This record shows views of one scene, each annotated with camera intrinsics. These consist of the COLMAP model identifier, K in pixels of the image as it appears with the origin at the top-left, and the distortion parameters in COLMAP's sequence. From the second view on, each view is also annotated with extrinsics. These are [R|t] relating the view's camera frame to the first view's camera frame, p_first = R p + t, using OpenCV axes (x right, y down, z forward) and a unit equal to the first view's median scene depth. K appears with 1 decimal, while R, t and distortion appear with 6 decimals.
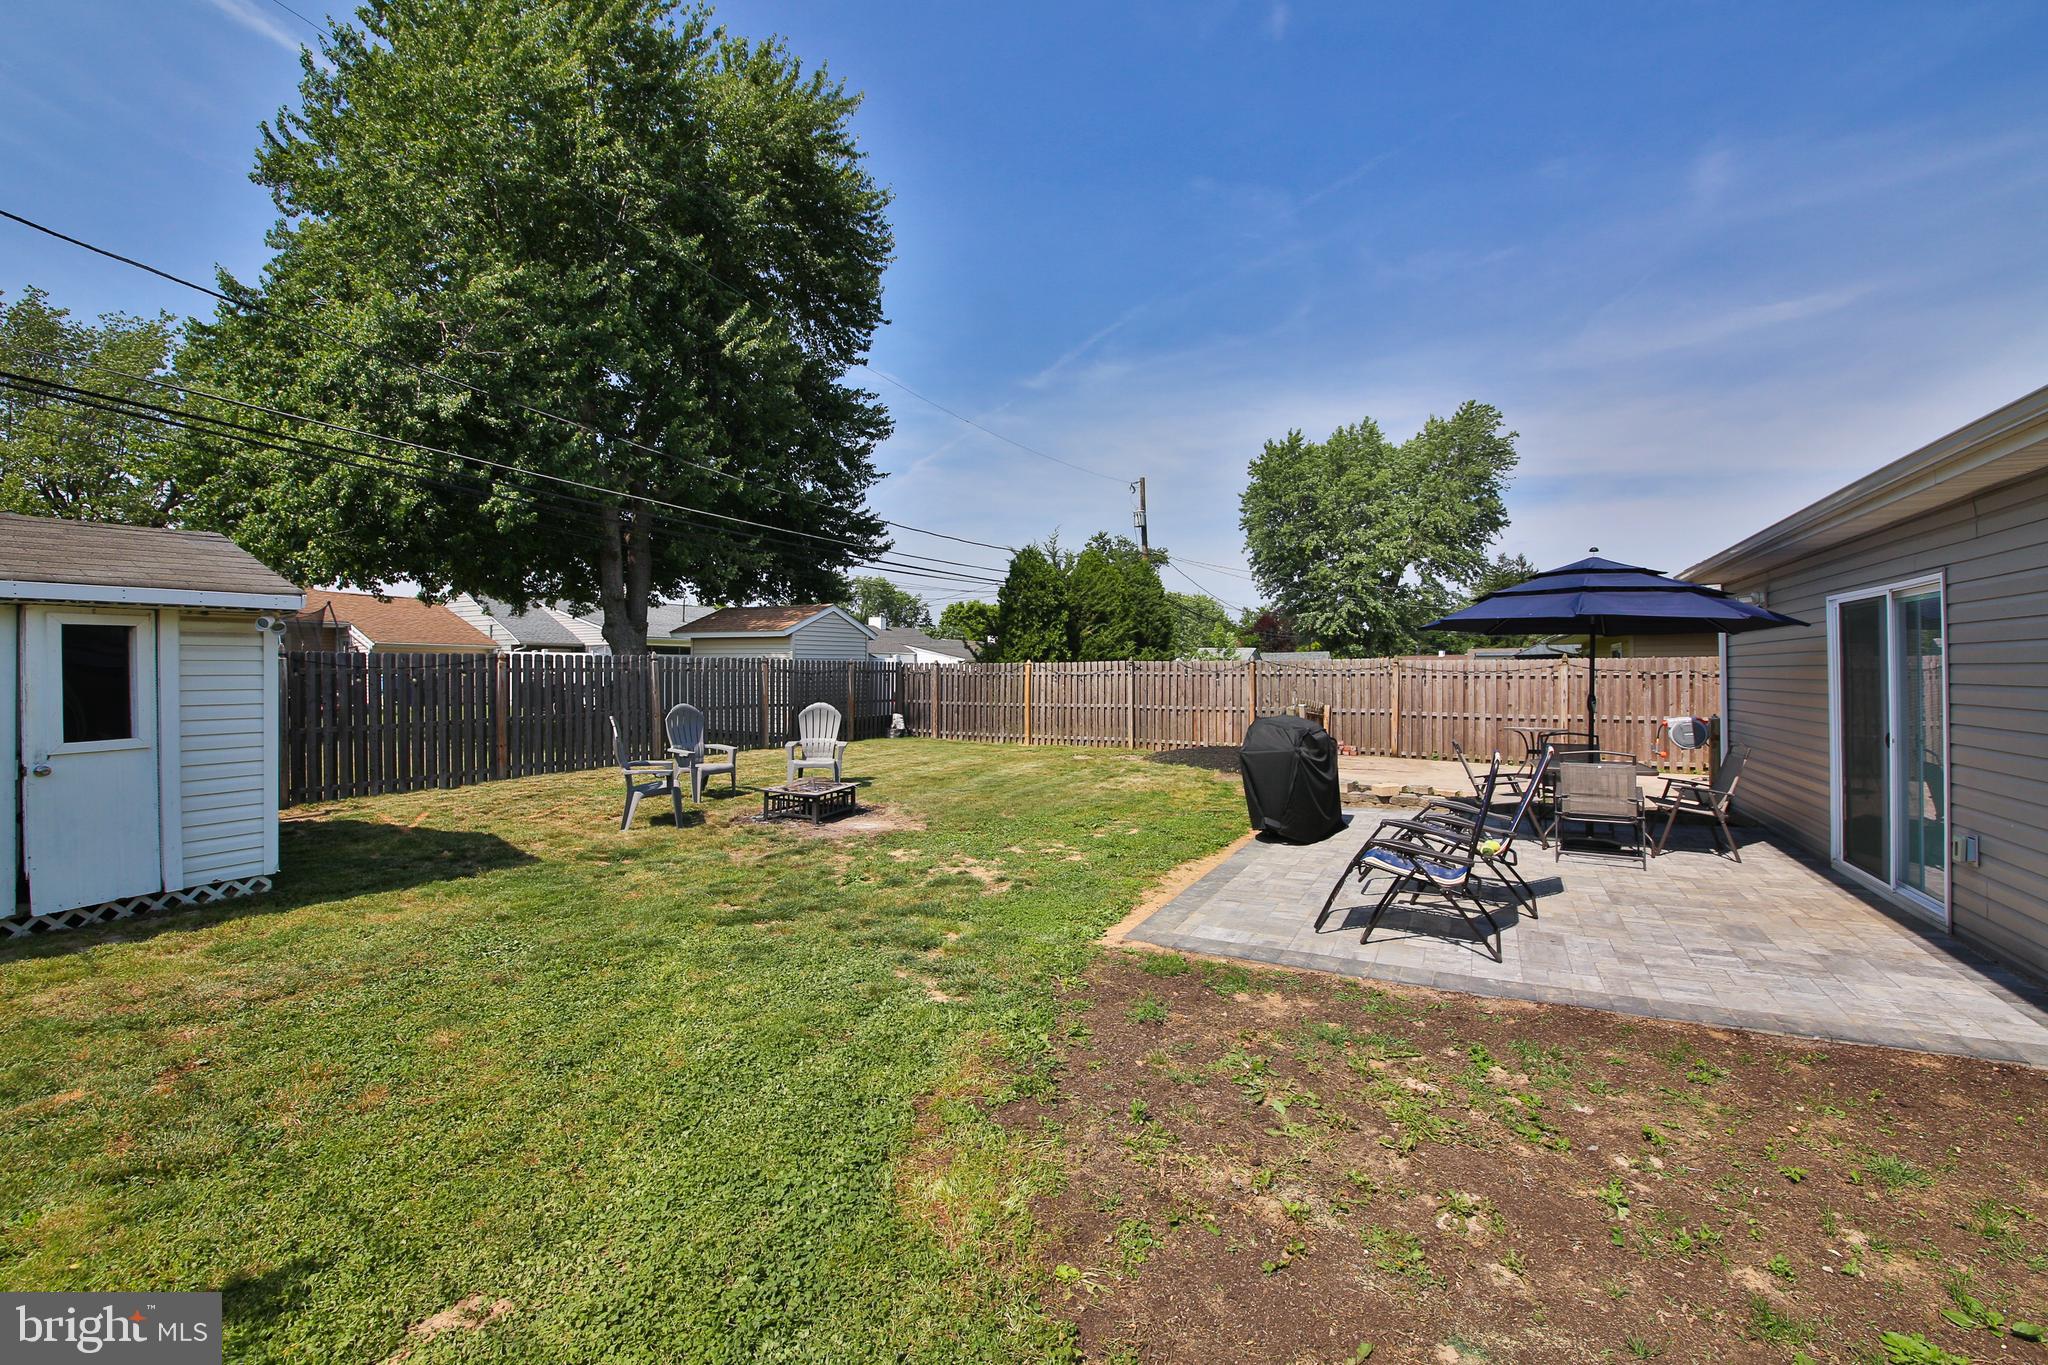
lens RADIAL K [[817.4, 0, 1035.9], [0, 817.4, 677.0], [0, 0, 1]] dist [0.001281, -0.000253]
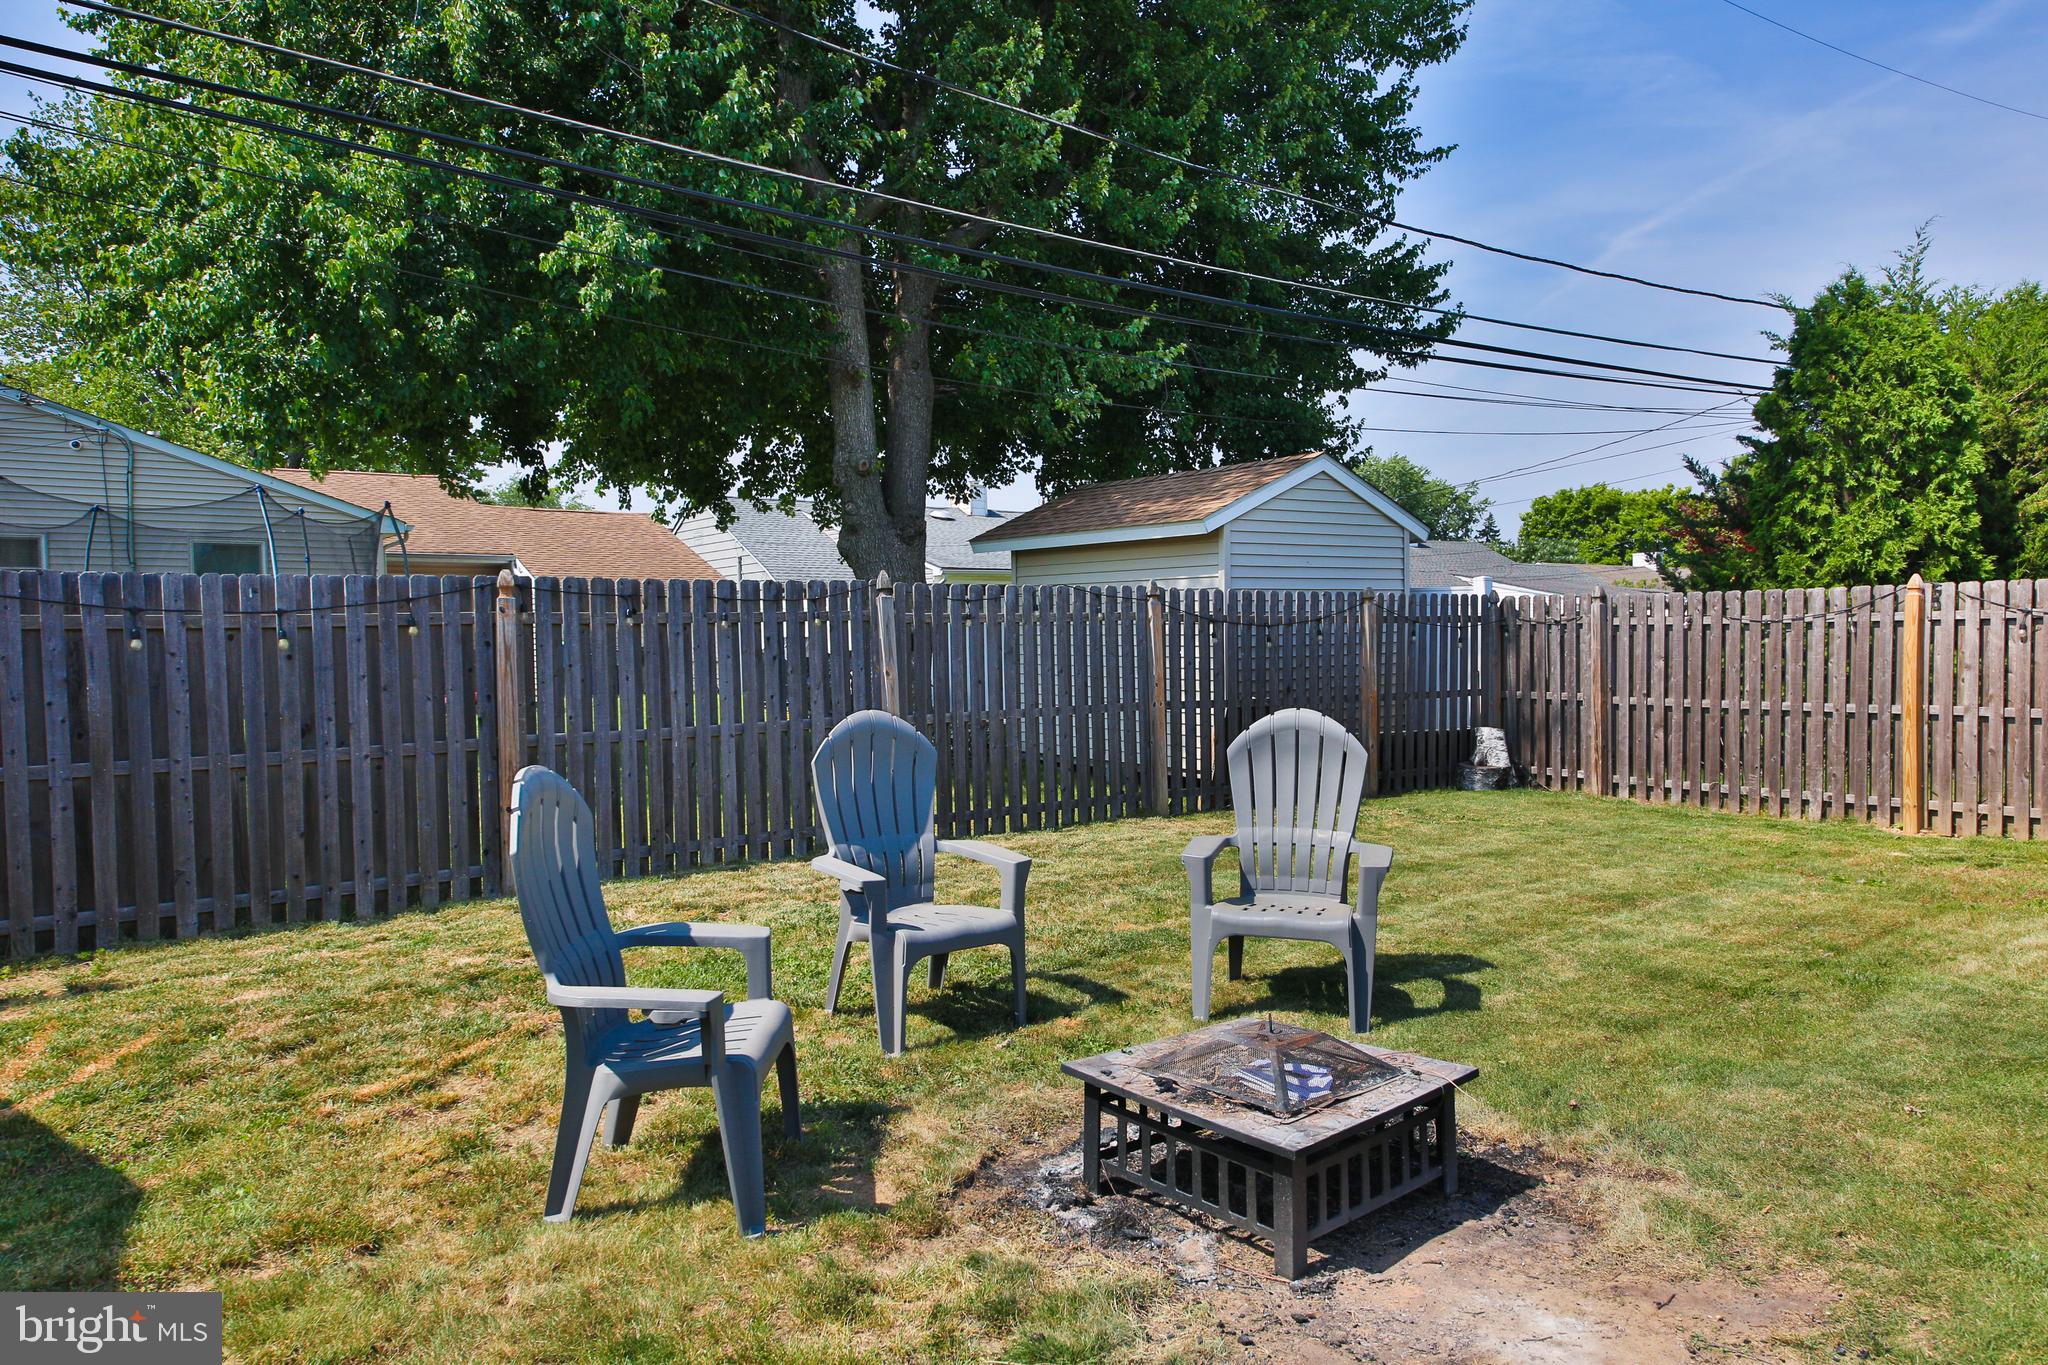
lens RADIAL K [[1437.4, 0, 1037.8], [0, 1437.4, 650.5], [0, 0, 1]] dist [0.088098, -0.002794]
pose [[0.908812, -0.007635, -0.417135, -0.077501], [0.009867, 0.999946, 0.003194, 0.004179], [0.417088, -0.007019, 0.908839, 0.286760]]
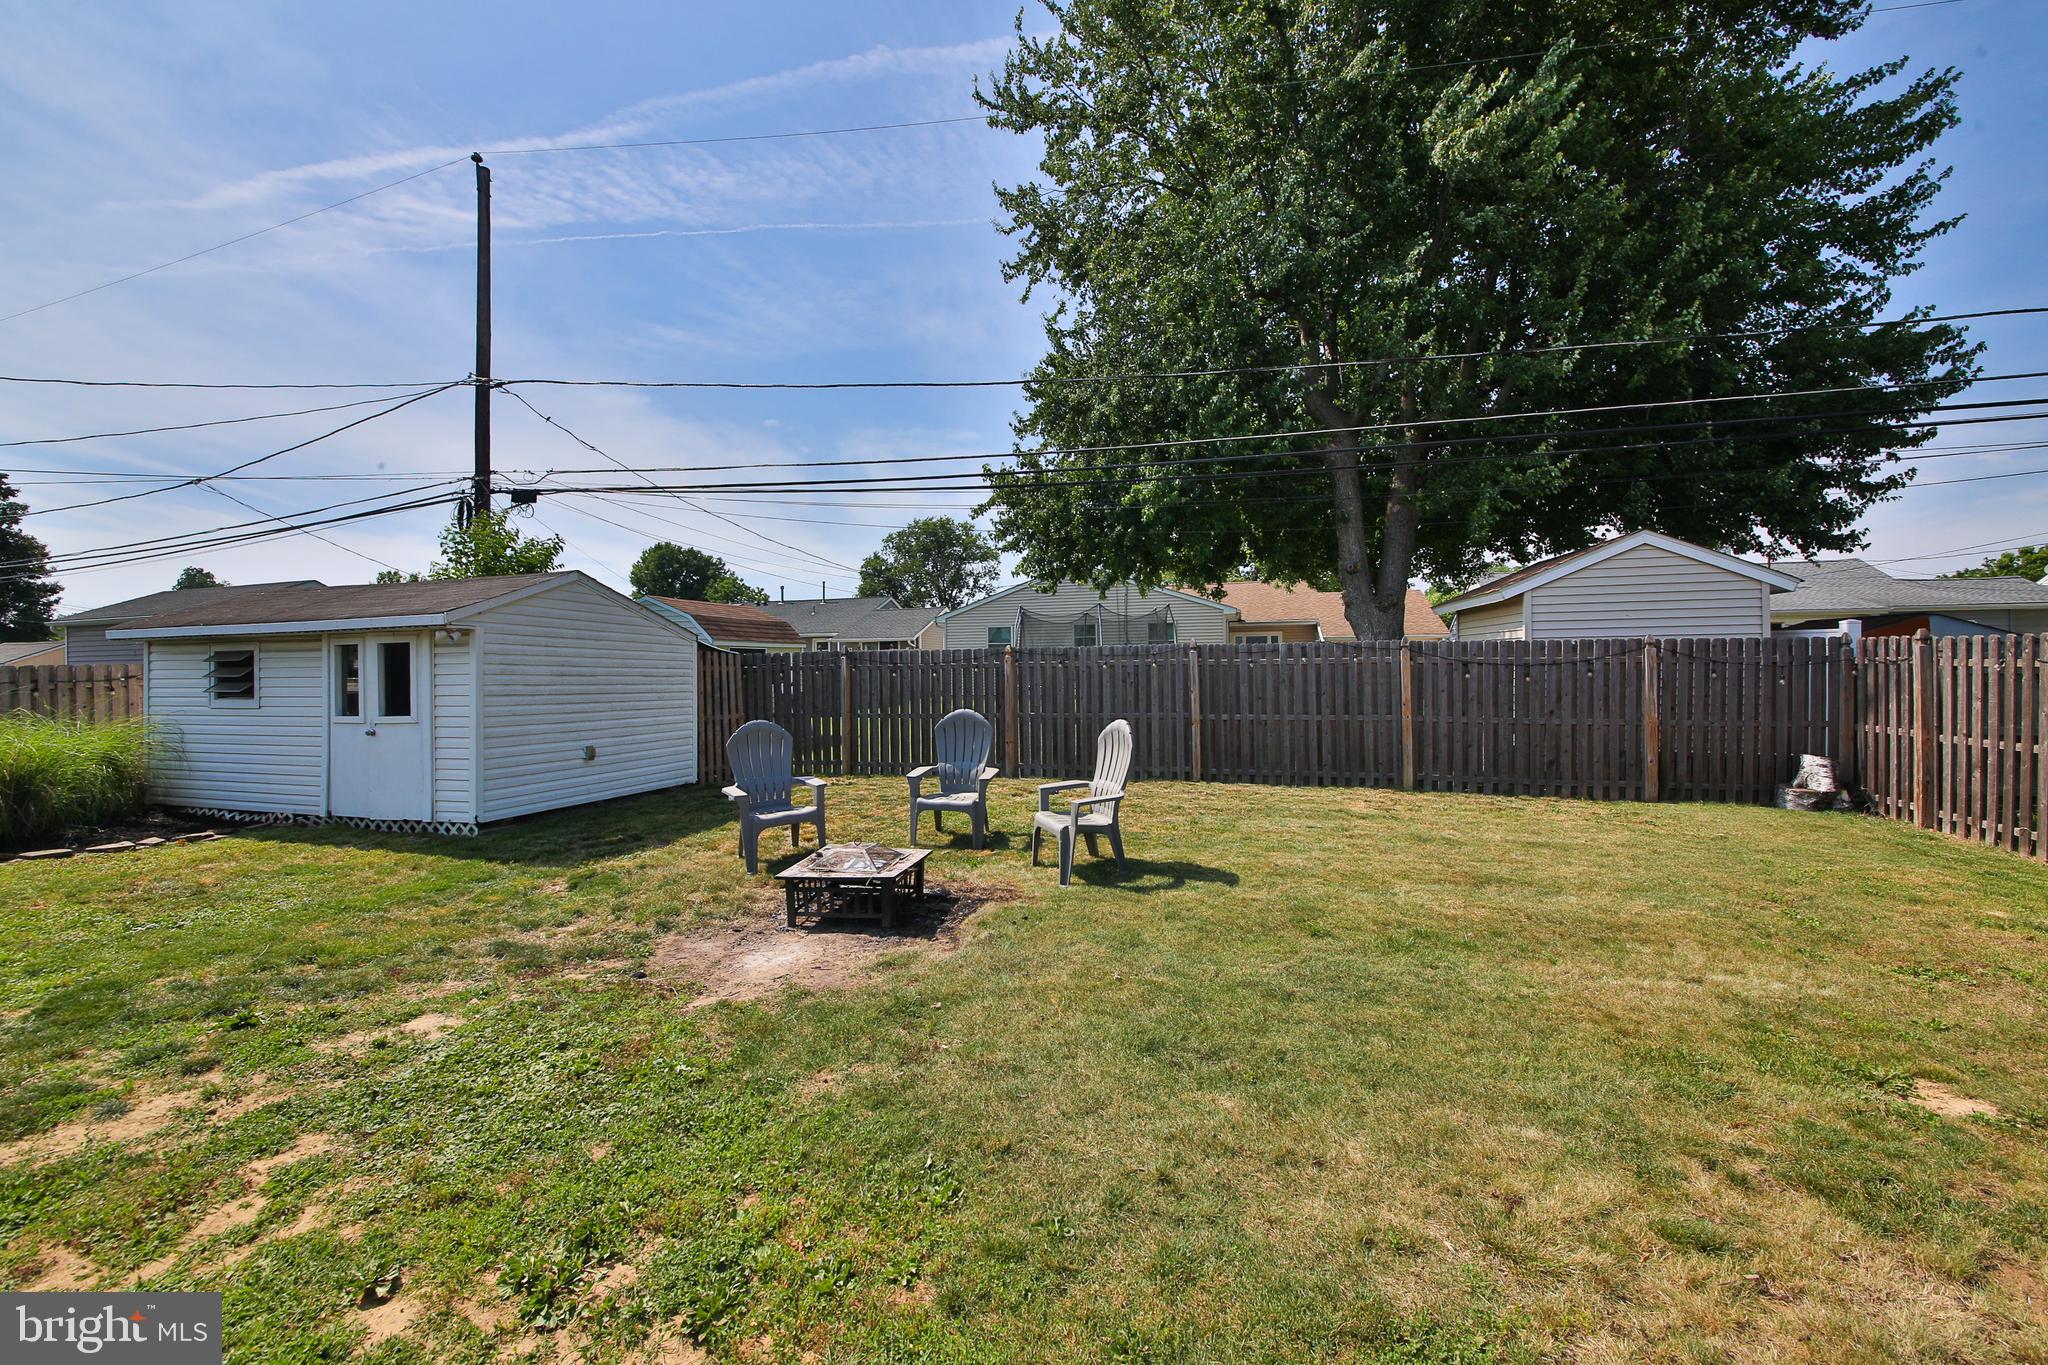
lens RADIAL K [[805.5, 0, 1012.2], [0, 805.5, 658.3], [0, 0, 1]] dist [-0.002874, -0.002407]
pose [[0.206989, -0.012519, -0.978263, 0.166099], [0.002633, 0.999922, -0.012239, -0.003029], [0.978340, -0.000043, 0.207006, 0.492980]]
